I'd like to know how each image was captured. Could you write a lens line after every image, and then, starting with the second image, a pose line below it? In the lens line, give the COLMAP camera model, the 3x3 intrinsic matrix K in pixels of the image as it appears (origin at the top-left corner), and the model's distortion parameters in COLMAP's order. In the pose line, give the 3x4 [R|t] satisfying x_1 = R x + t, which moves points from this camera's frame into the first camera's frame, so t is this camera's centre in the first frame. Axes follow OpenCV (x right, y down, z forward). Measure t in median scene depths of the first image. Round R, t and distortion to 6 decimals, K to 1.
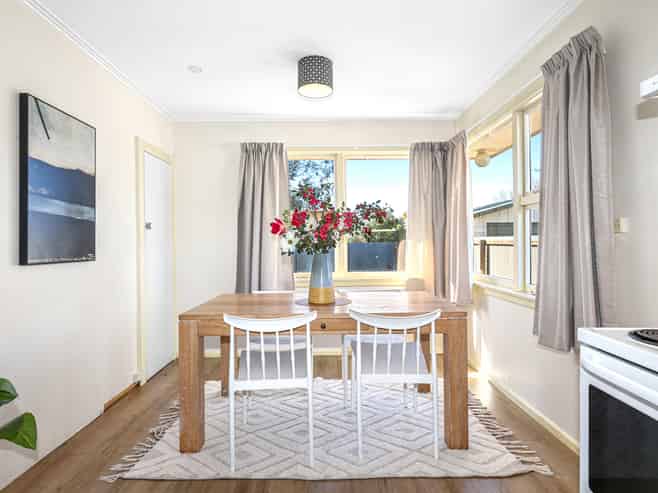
lens RADIAL K [[376.2, 0, 329.0], [0, 376.2, 246.5], [0, 0, 1]] dist [-0.033062, -0.000789]
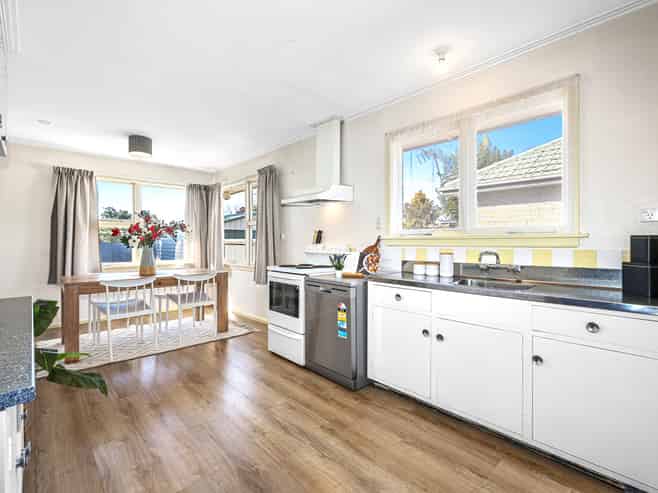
lens RADIAL K [[310.5, 0, 329.0], [0, 310.5, 246.5], [0, 0, 1]] dist [0.000715, -0.000036]
pose [[0.737460, -0.003146, 0.675383, -0.279763], [0.002161, 0.999995, 0.002298, 0.008372], [-0.675387, -0.000236, 0.737463, -0.505739]]
